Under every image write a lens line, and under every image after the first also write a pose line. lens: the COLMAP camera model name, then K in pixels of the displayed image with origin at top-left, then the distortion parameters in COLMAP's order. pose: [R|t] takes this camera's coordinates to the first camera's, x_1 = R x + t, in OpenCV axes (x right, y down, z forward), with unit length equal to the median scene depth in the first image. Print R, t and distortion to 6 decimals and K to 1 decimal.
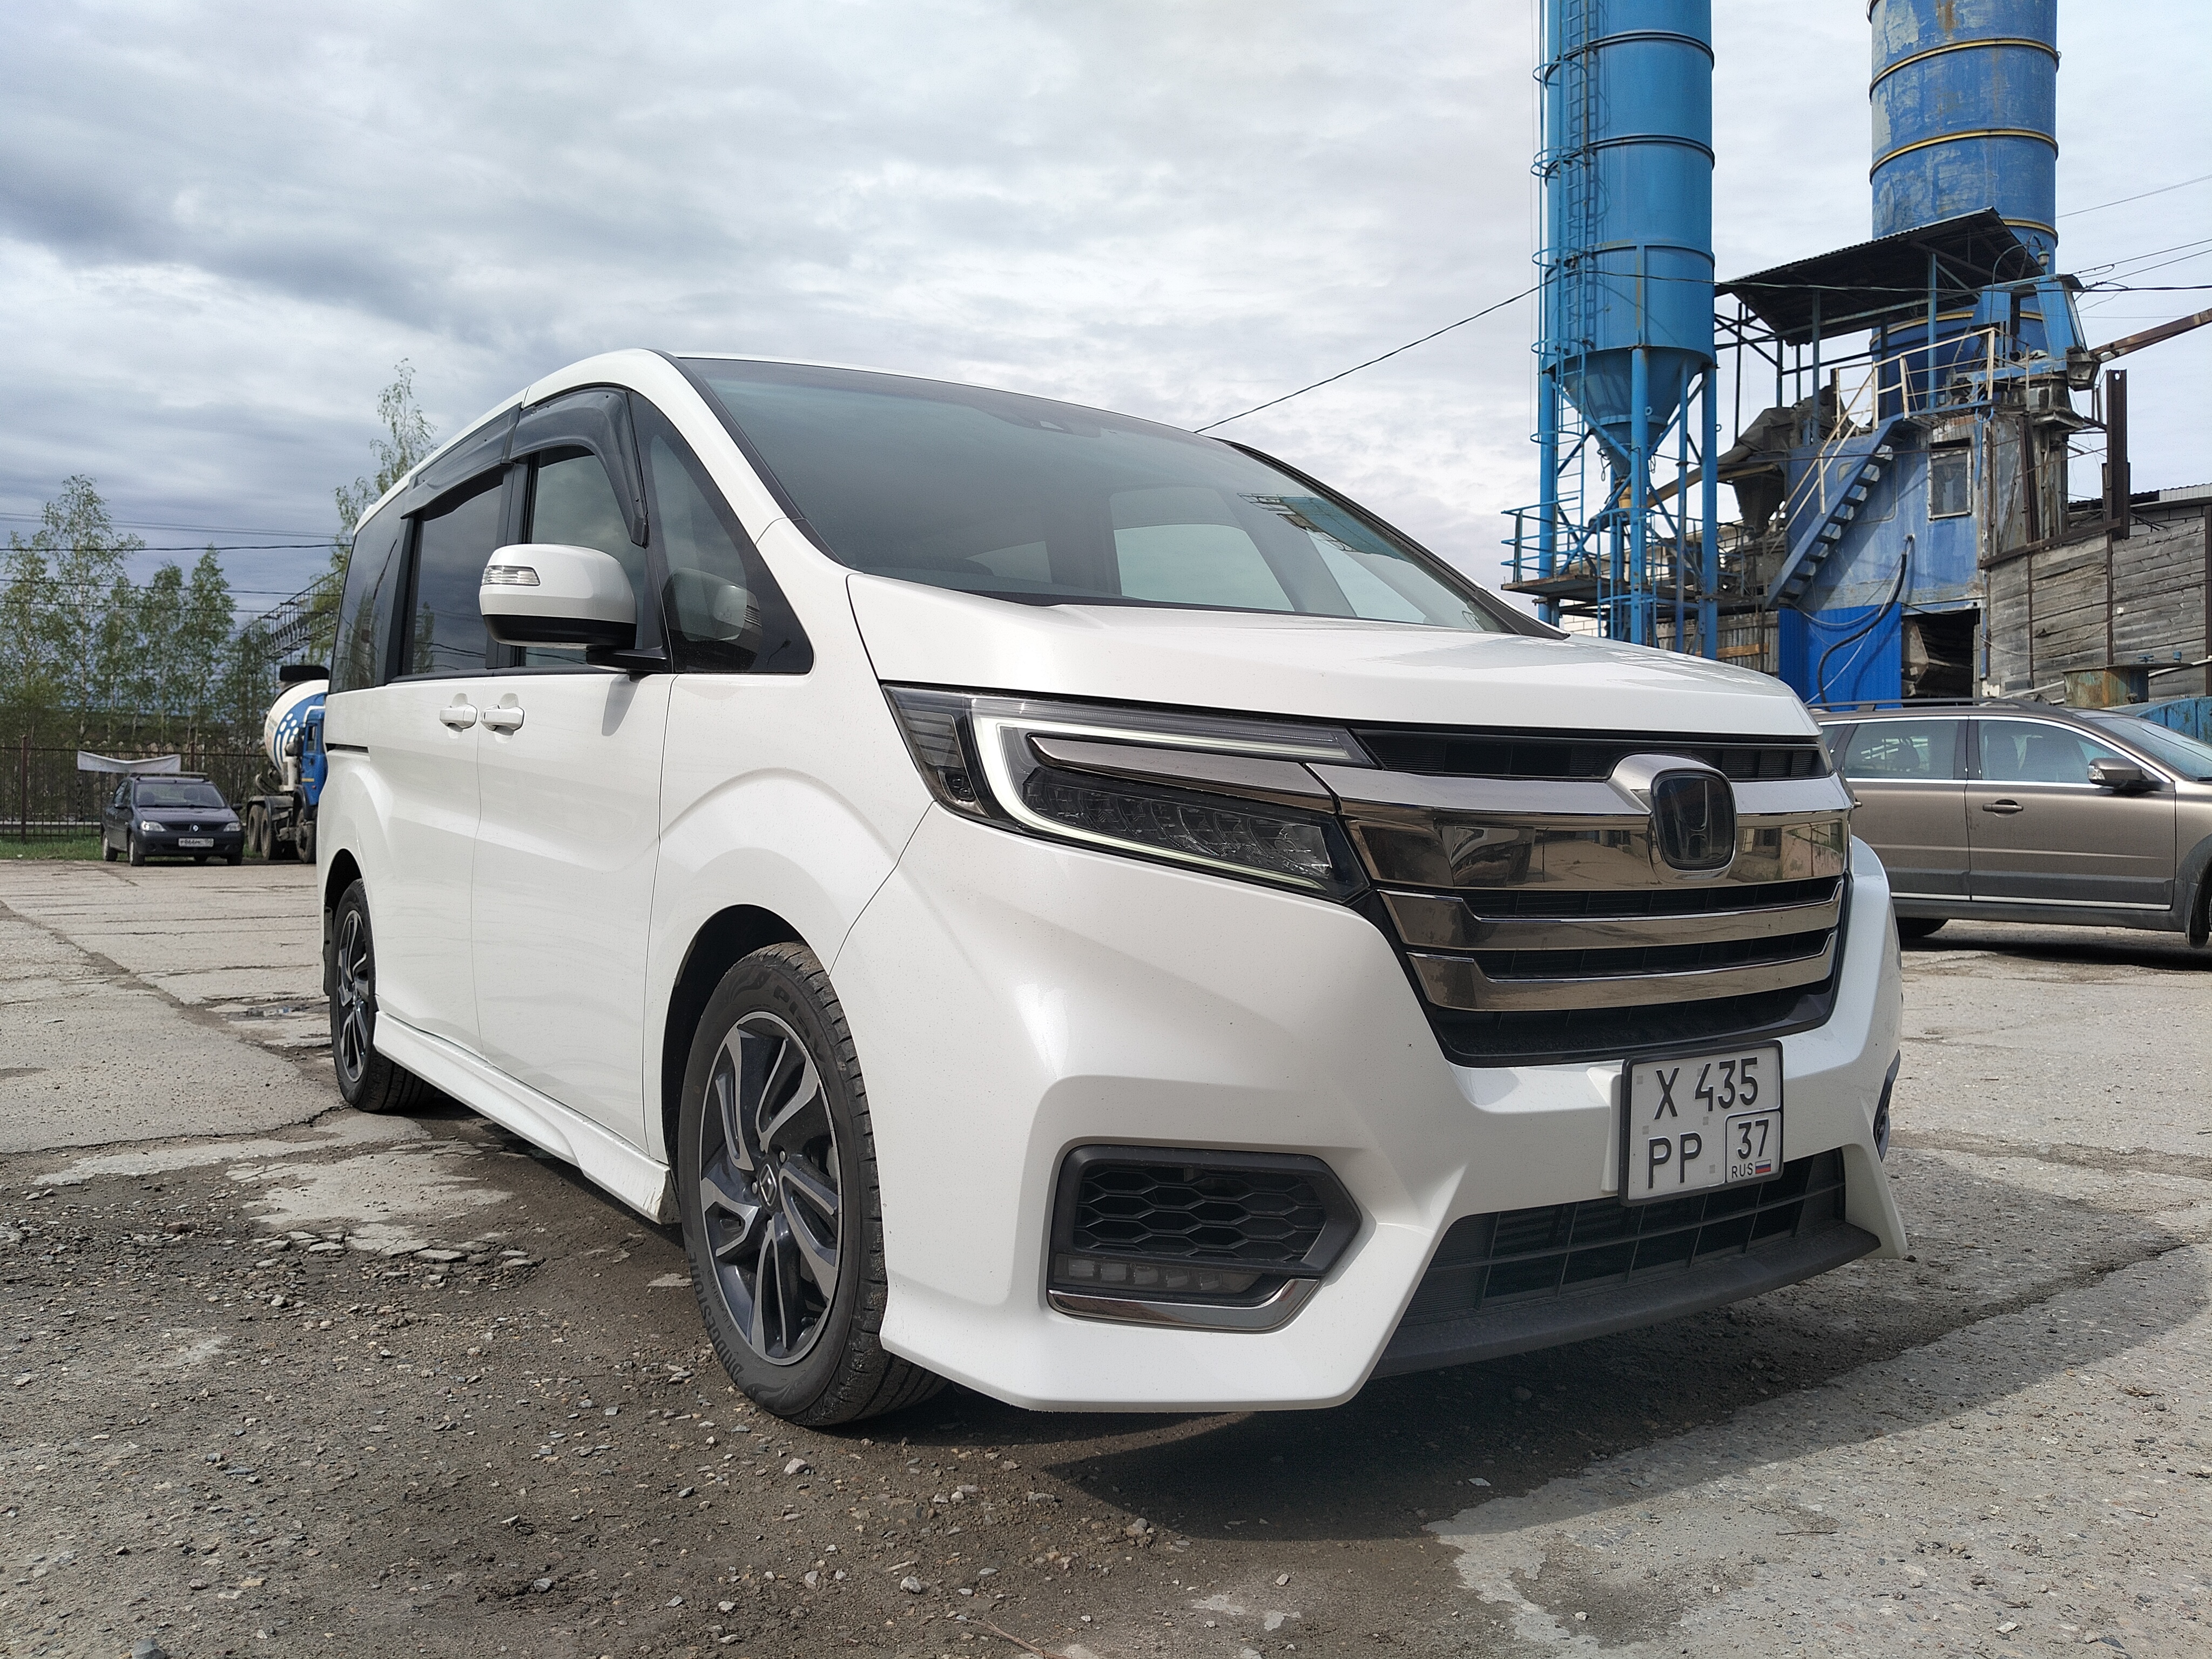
lens RADIAL K [[1677.1, 0, 1089.7], [0, 1677.1, 822.6], [0, 0, 1]] dist [-0.048337, 0.002871]
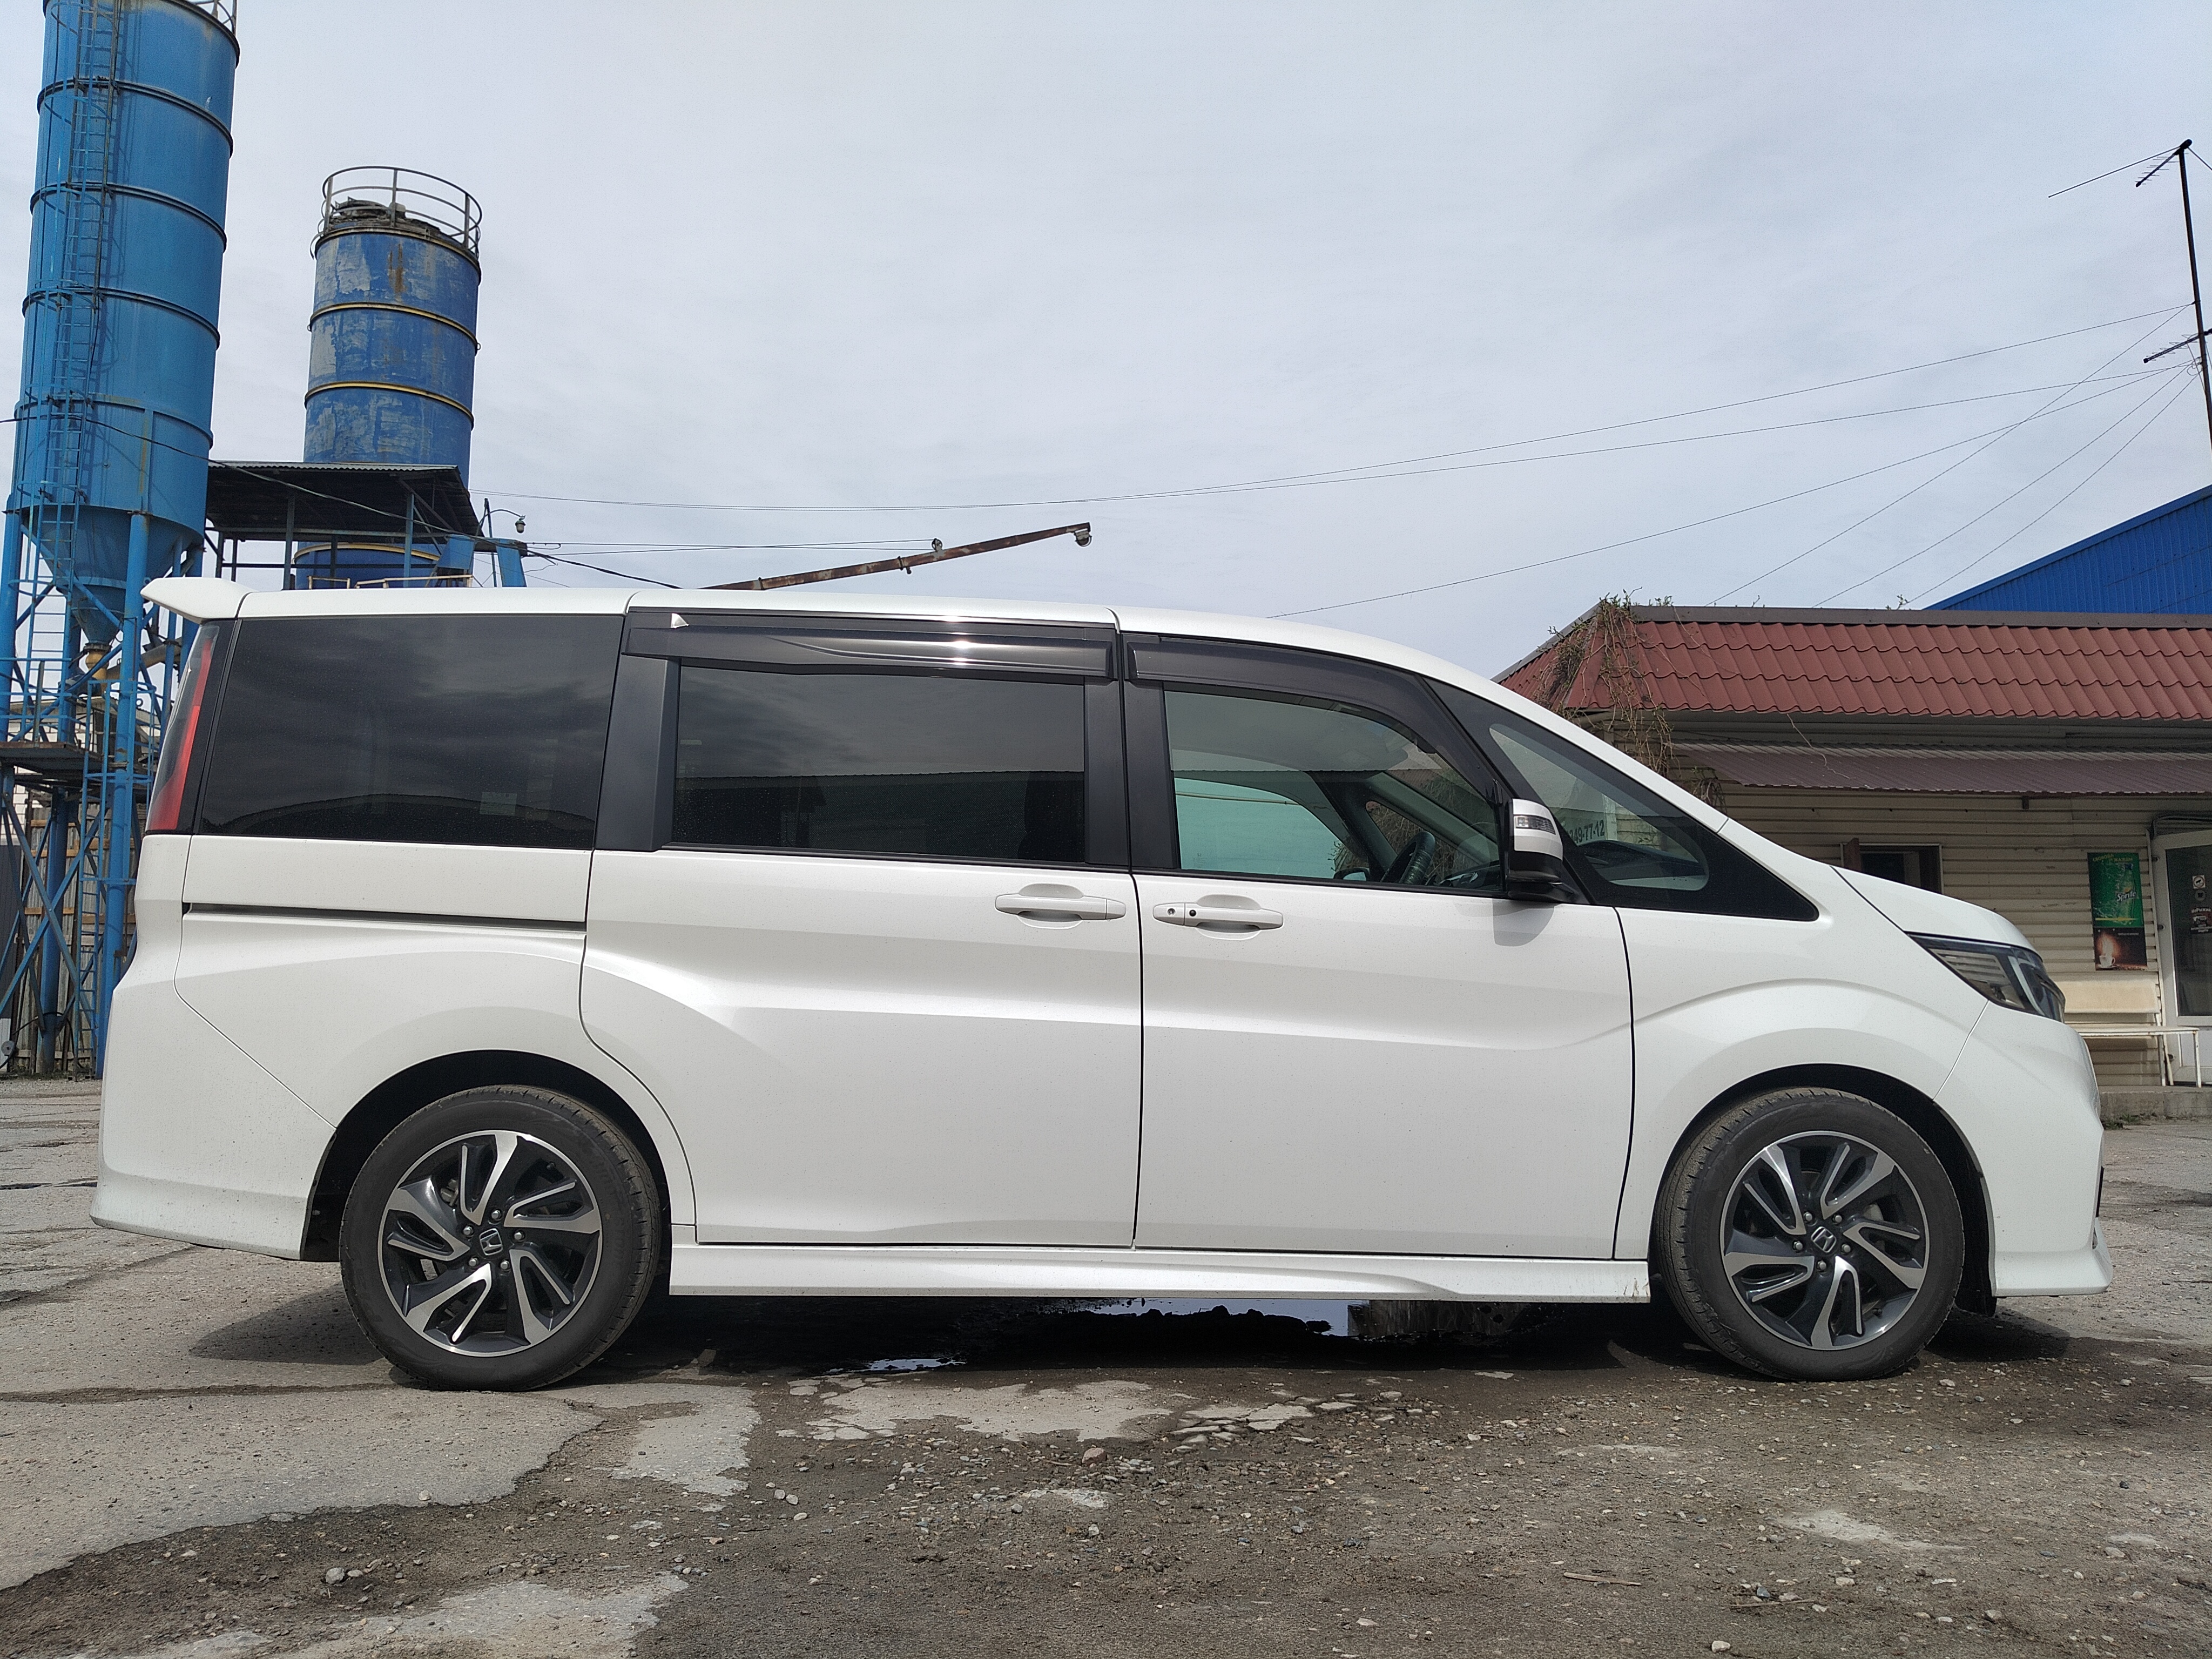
lens RADIAL K [[1677.1, 0, 1089.7], [0, 1677.1, 822.6], [0, 0, 1]] dist [-0.048337, 0.002871]
pose [[0.507173, 0.094442, 0.856654, -0.175325], [0.007170, 0.993481, -0.113771, -0.000410], [-0.861815, 0.063843, 0.503189, 0.069782]]
